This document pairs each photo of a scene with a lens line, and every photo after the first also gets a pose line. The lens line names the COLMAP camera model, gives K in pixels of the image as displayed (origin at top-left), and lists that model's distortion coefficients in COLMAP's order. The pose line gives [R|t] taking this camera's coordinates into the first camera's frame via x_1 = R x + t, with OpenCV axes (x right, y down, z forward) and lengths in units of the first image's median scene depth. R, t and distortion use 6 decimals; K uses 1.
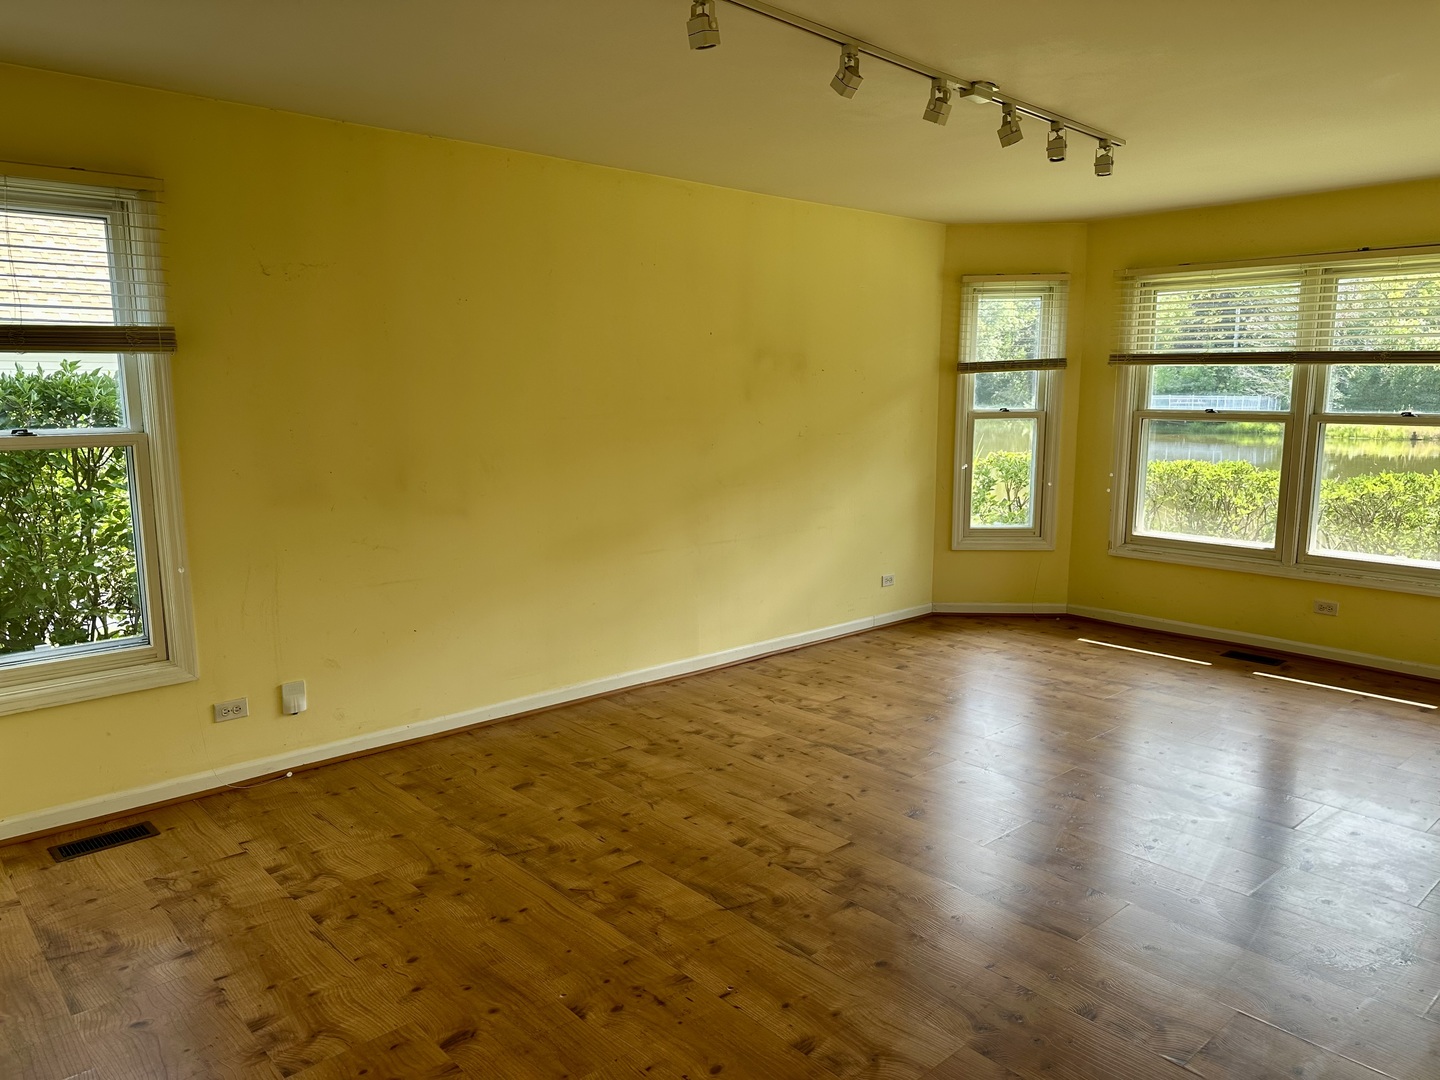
lens RADIAL K [[976.1, 0, 735.4], [0, 976.1, 540.9], [0, 0, 1]] dist [0.123826, -0.166683]
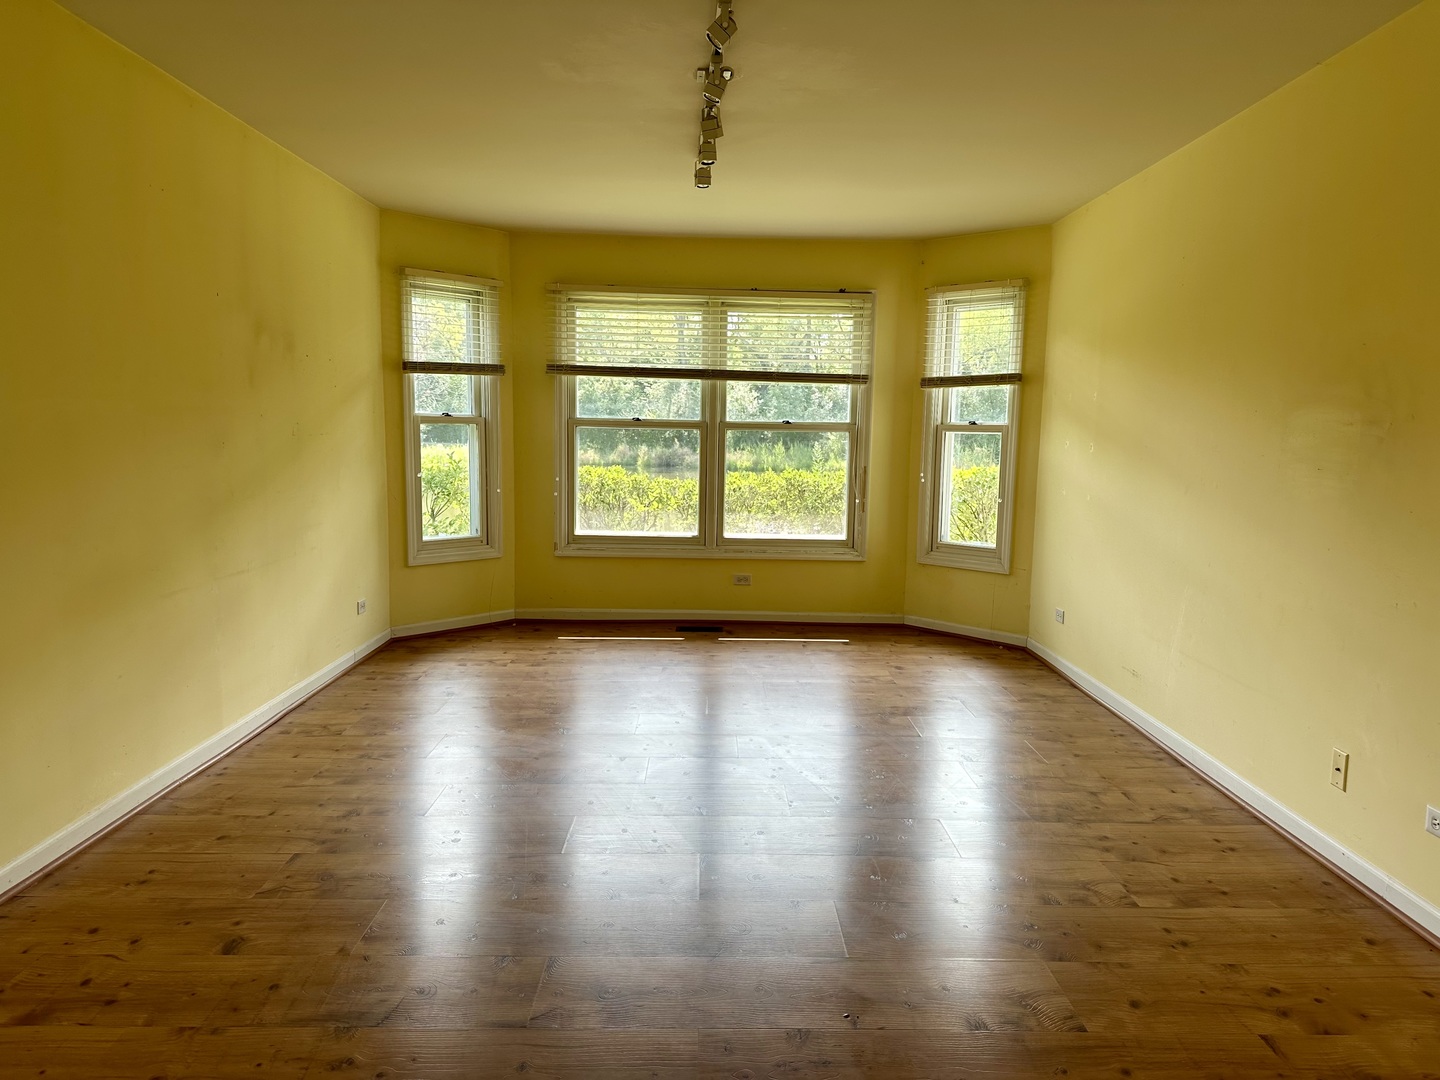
lens RADIAL K [[976.1, 0, 735.4], [0, 976.1, 540.9], [0, 0, 1]] dist [0.123826, -0.166683]
pose [[0.678664, -0.076122, 0.730493, -0.256023], [0.095376, 0.995327, 0.015110, 0.000868], [-0.728230, 0.059417, 0.682753, 0.161571]]
